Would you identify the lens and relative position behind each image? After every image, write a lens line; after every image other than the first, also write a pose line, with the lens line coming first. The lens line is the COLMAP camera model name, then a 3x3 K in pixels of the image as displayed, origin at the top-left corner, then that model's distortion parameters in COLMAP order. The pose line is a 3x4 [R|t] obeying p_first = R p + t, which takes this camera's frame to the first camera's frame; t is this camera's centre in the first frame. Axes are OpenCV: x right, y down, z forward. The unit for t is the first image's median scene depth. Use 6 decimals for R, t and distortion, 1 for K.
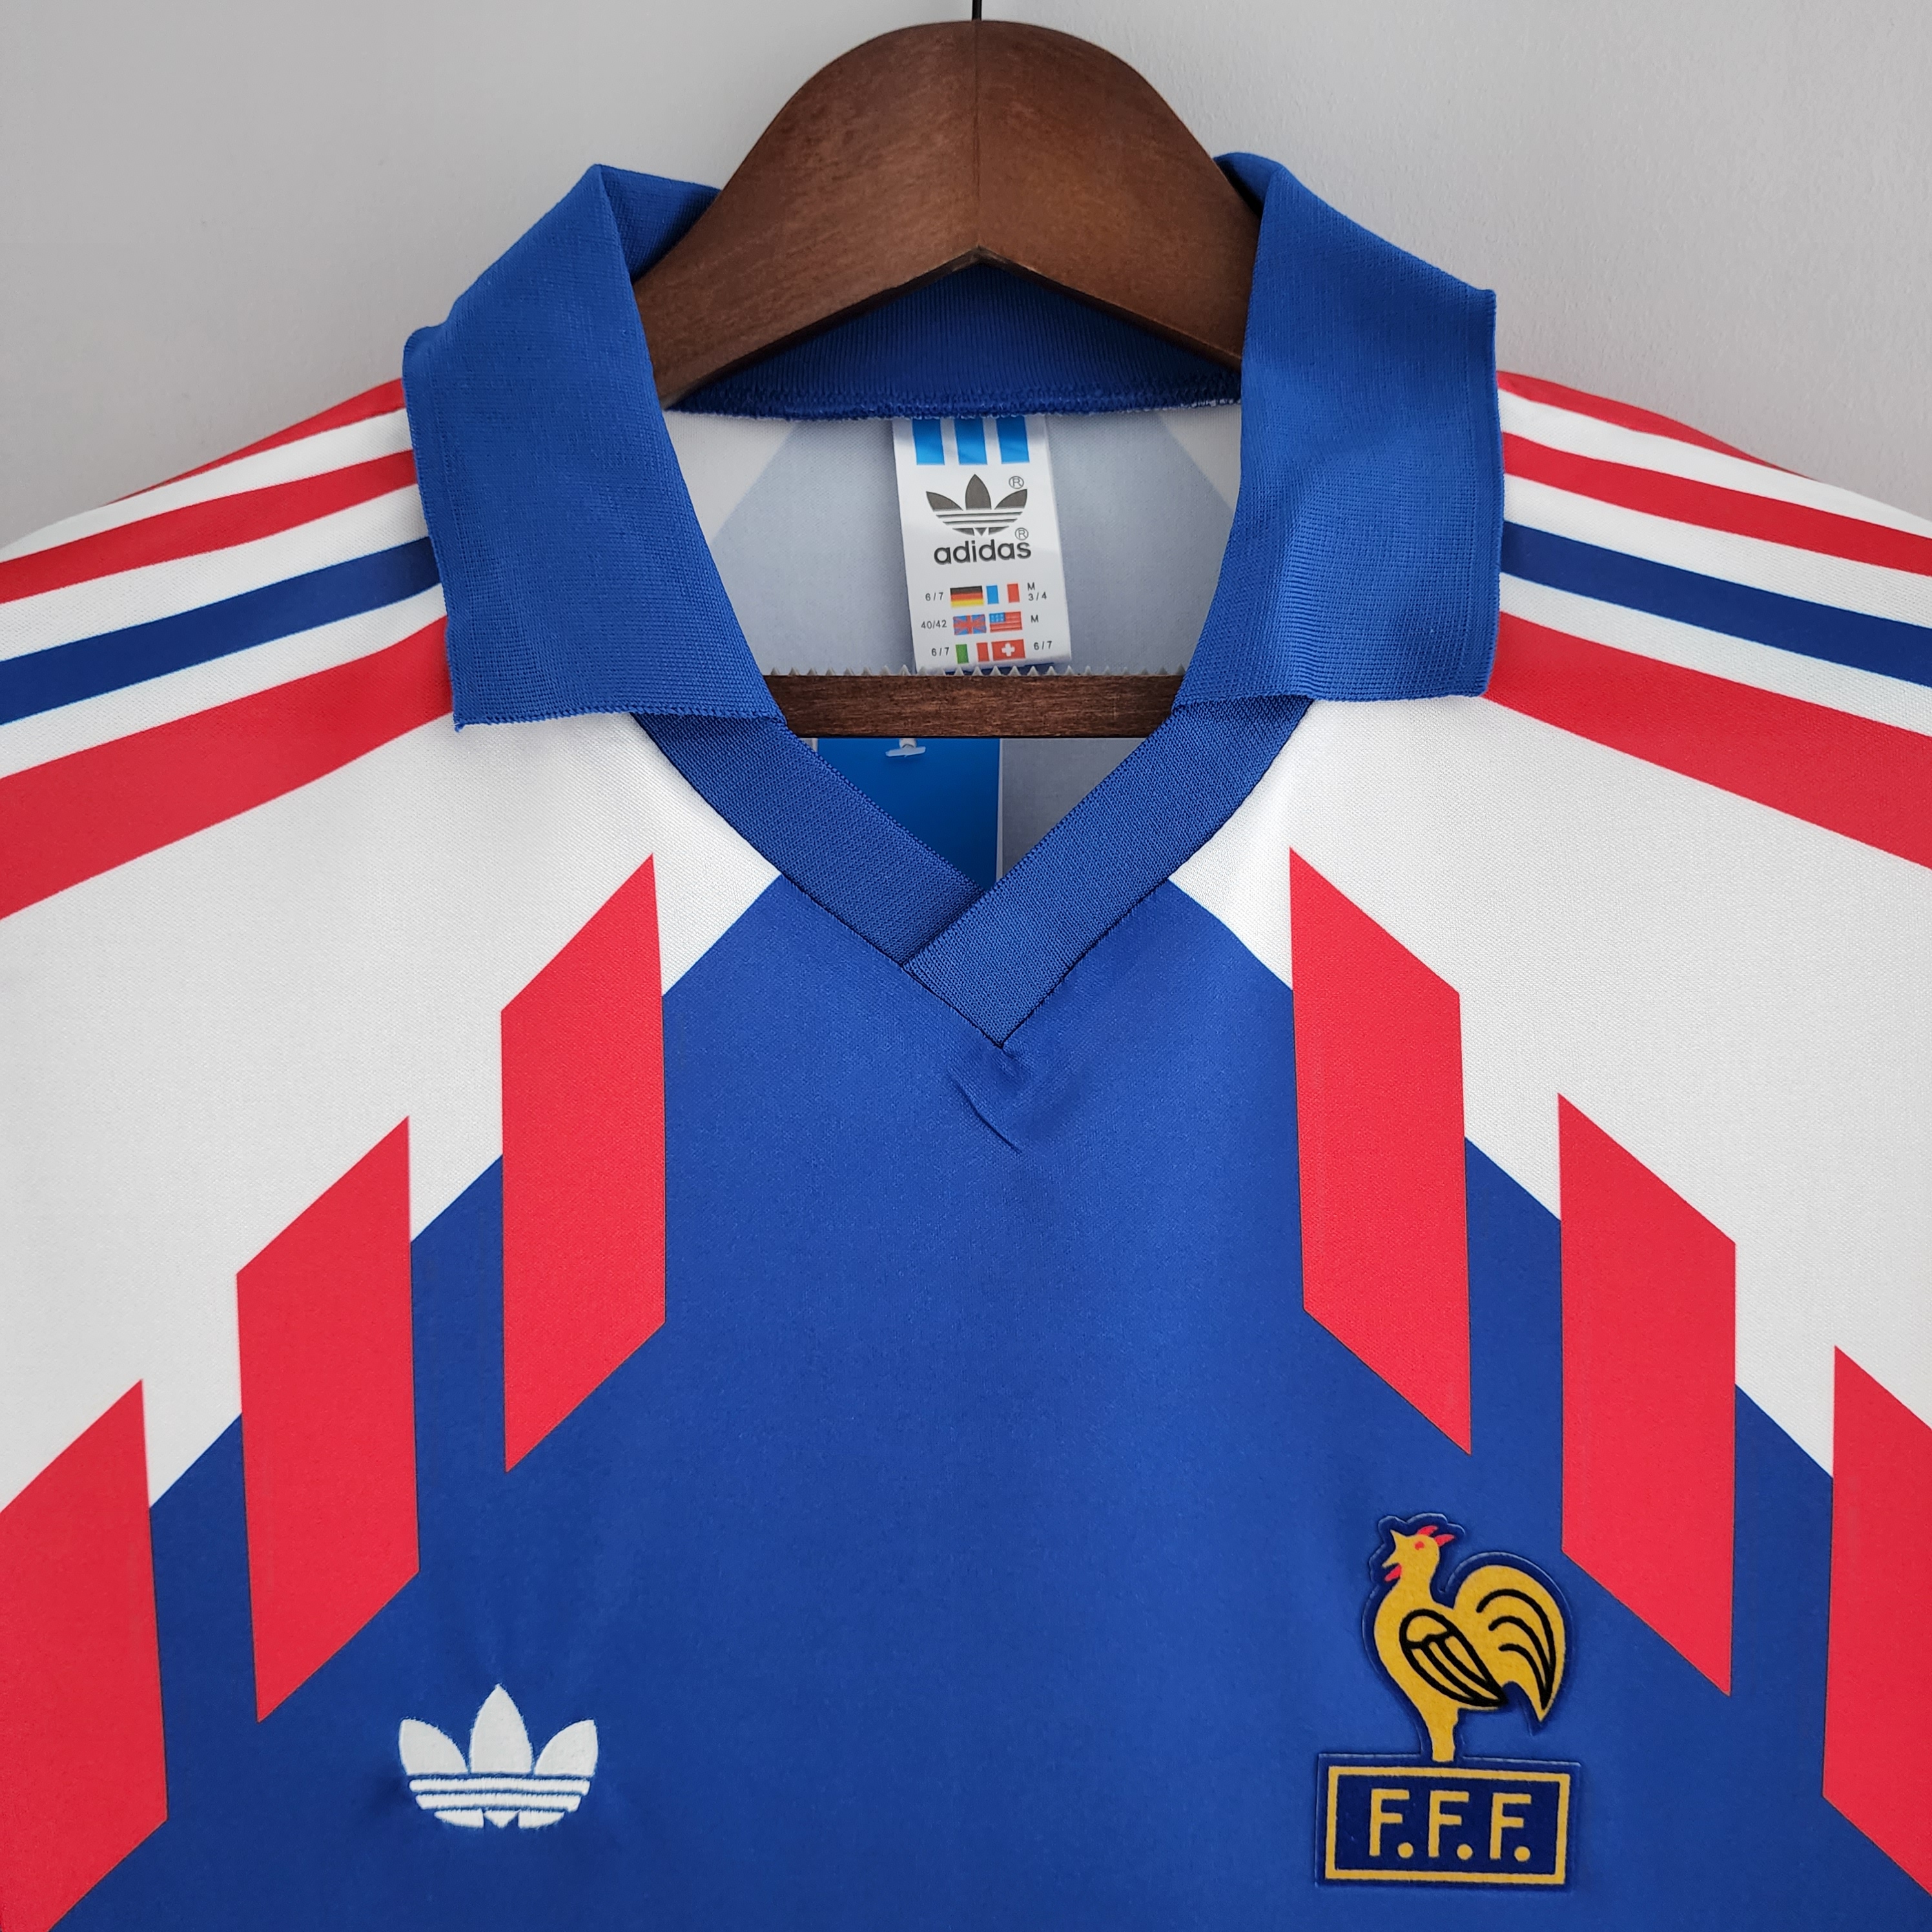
lens RADIAL K [[1941.5, 0, 966.0], [0, 1941.5, 966.0], [0, 0, 1]] dist [0.019912, 0.031785]
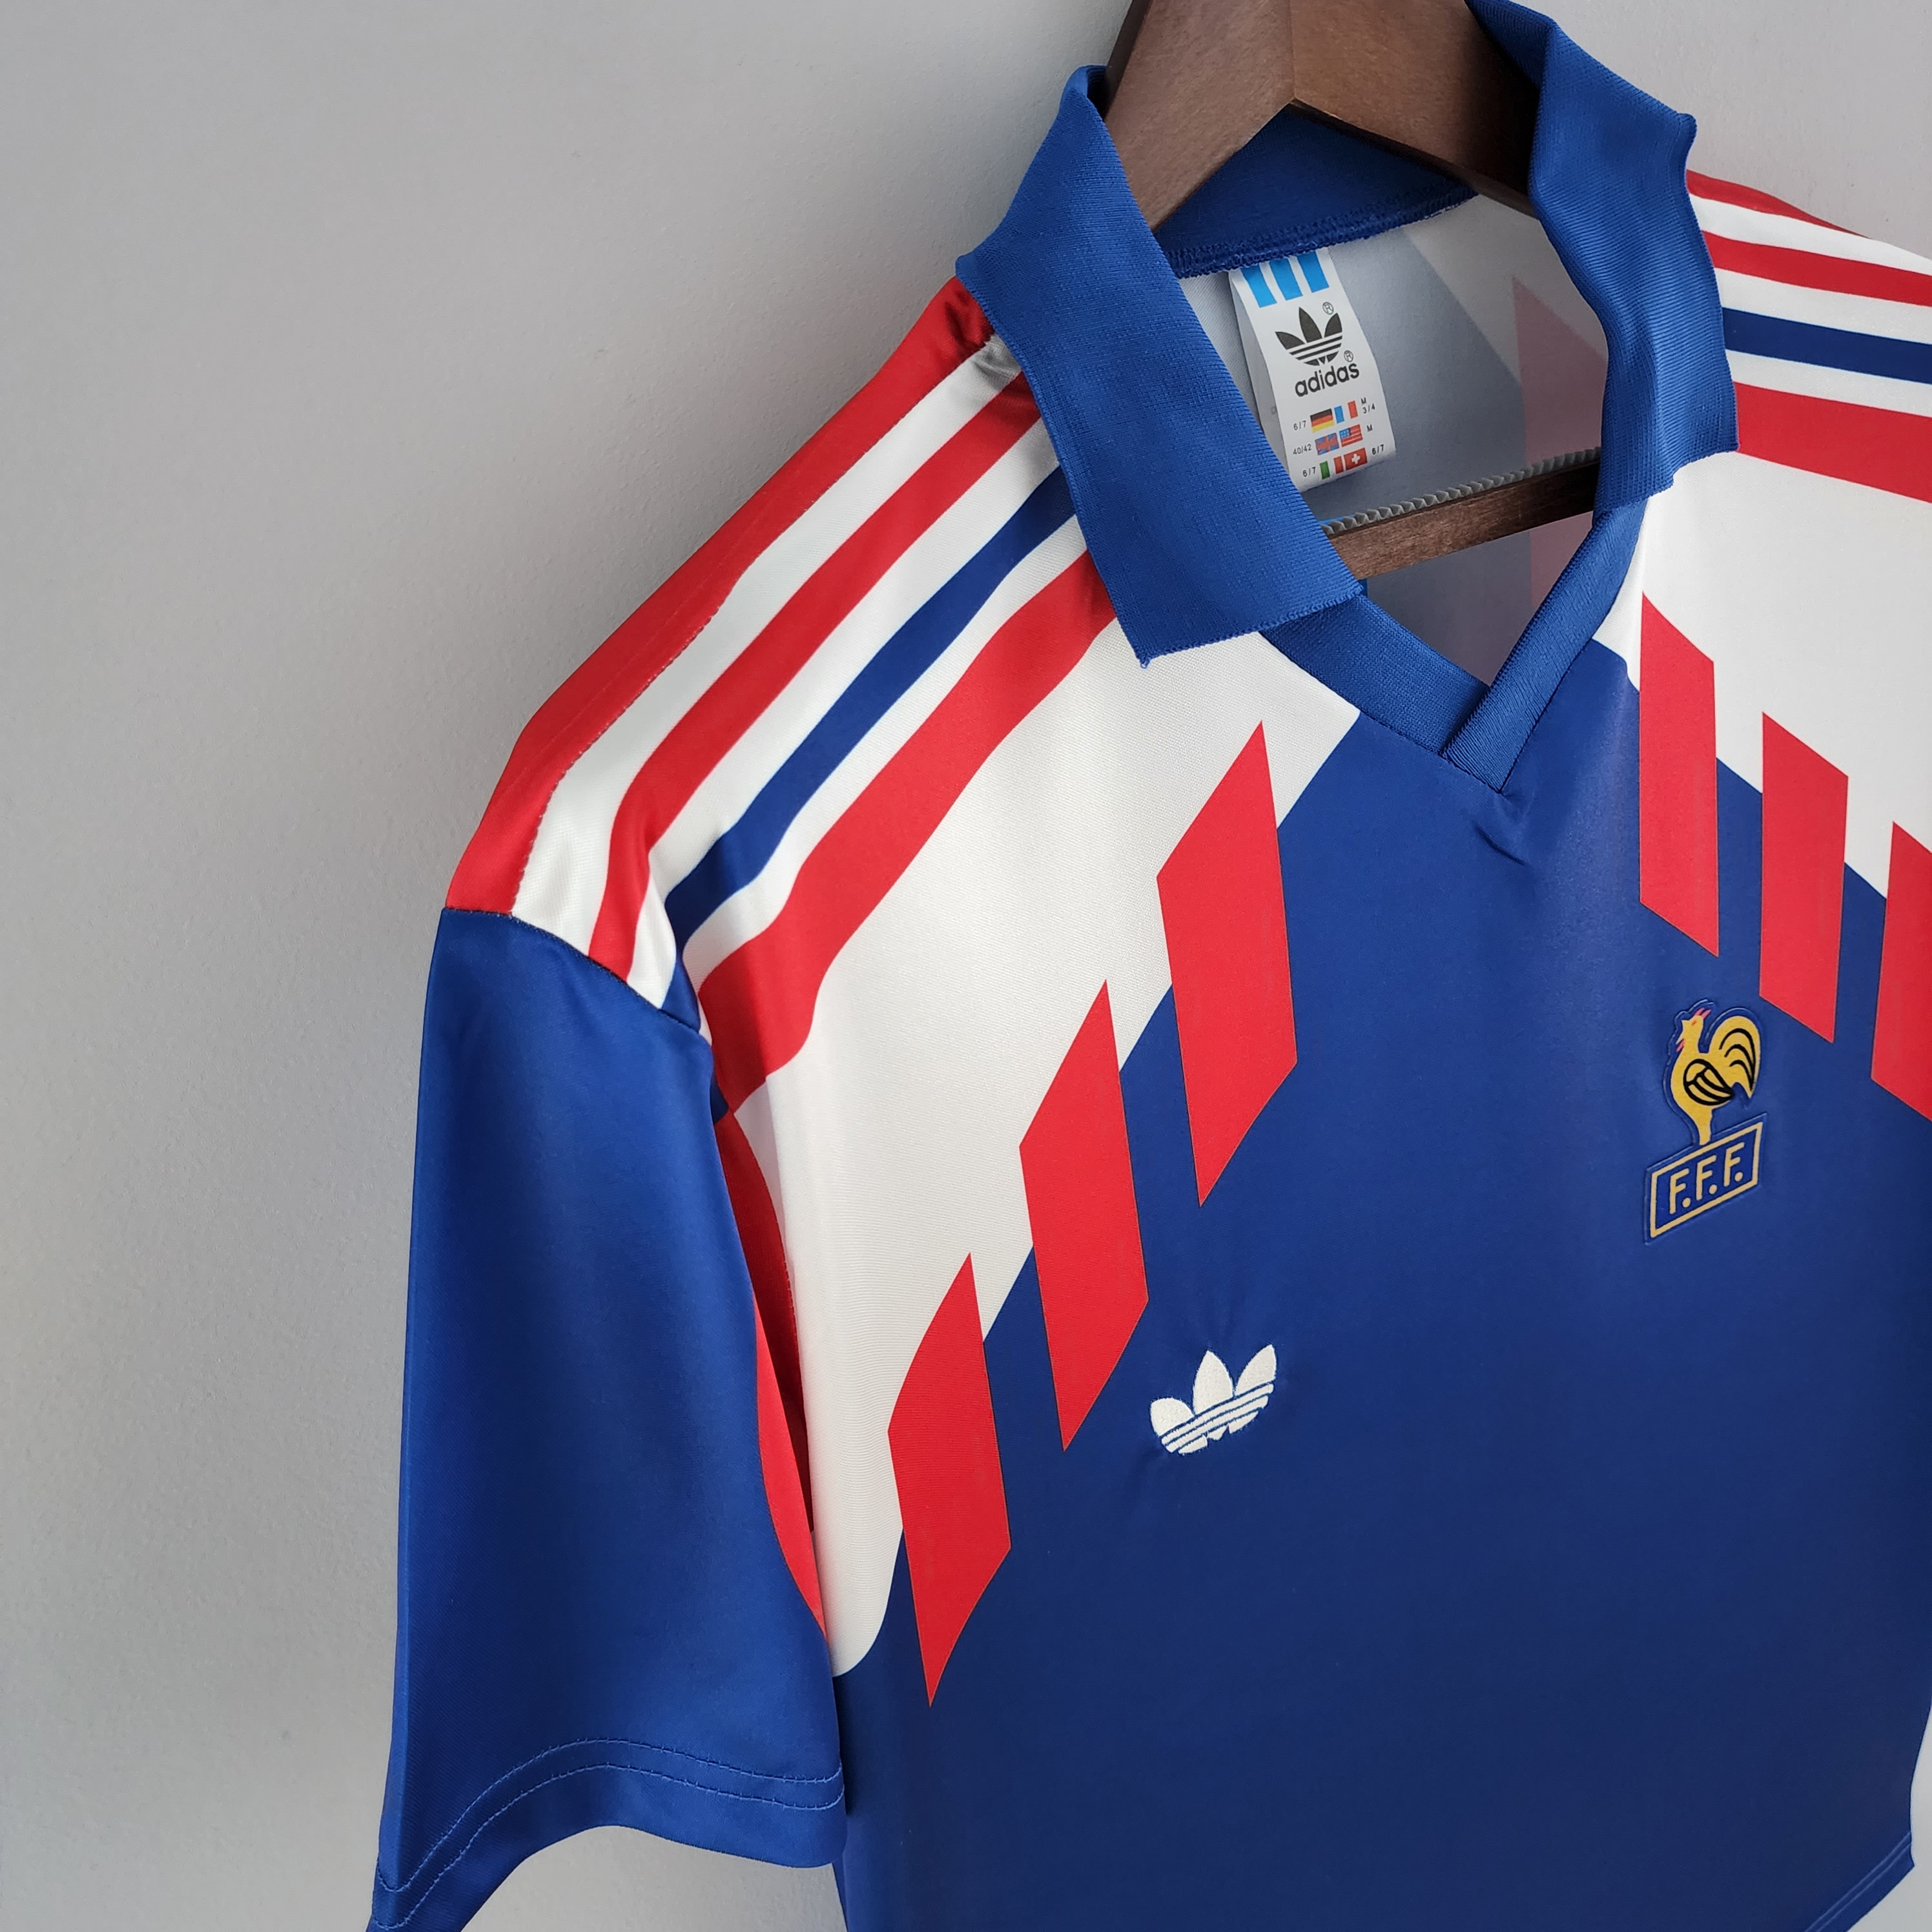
lens RADIAL K [[1941.5, 0, 966.0], [0, 1941.5, 966.0], [0, 0, 1]] dist [0.019912, 0.031785]
pose [[0.837532, -0.322829, 0.440818, -0.879177], [0.168402, 0.920029, 0.353818, -0.367334], [-0.519789, -0.222099, 0.824919, 0.057856]]
